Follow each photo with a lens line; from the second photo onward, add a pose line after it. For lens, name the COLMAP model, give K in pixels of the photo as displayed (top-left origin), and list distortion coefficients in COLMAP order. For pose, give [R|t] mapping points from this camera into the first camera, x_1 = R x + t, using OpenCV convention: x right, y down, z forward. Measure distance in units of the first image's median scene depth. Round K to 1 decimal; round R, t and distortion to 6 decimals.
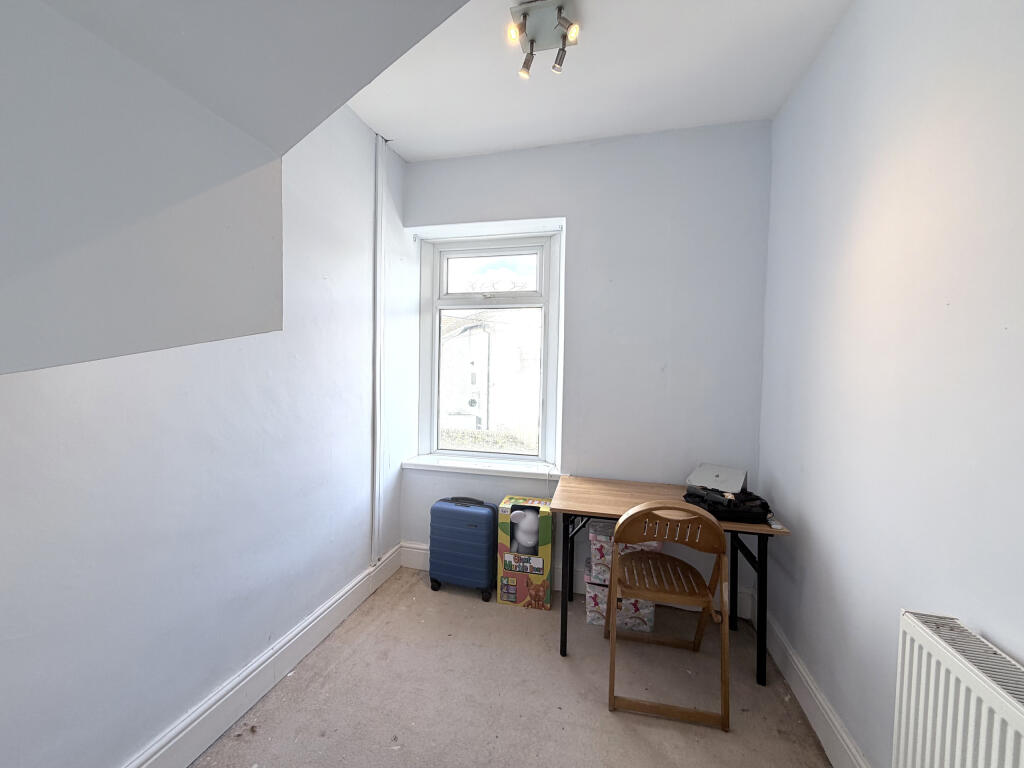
lens RADIAL K [[410.5, 0, 512.0], [0, 410.5, 384.0], [0, 0, 1]] dist [0.002323, -0.000196]
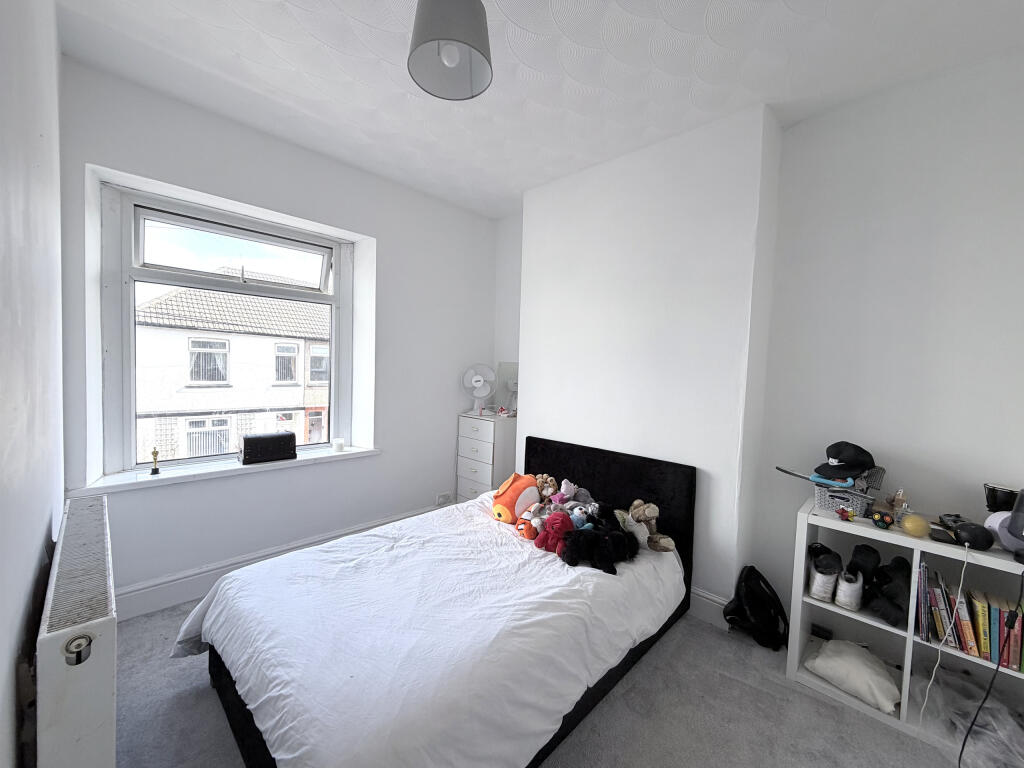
lens RADIAL K [[410.5, 0, 512.0], [0, 410.5, 384.0], [0, 0, 1]] dist [0.002323, -0.000196]
pose [[0.522062, -0.047628, 0.851577, -0.579762], [0.023932, 0.998865, 0.041194, -0.012394], [-0.852572, -0.001126, 0.522609, 0.022001]]
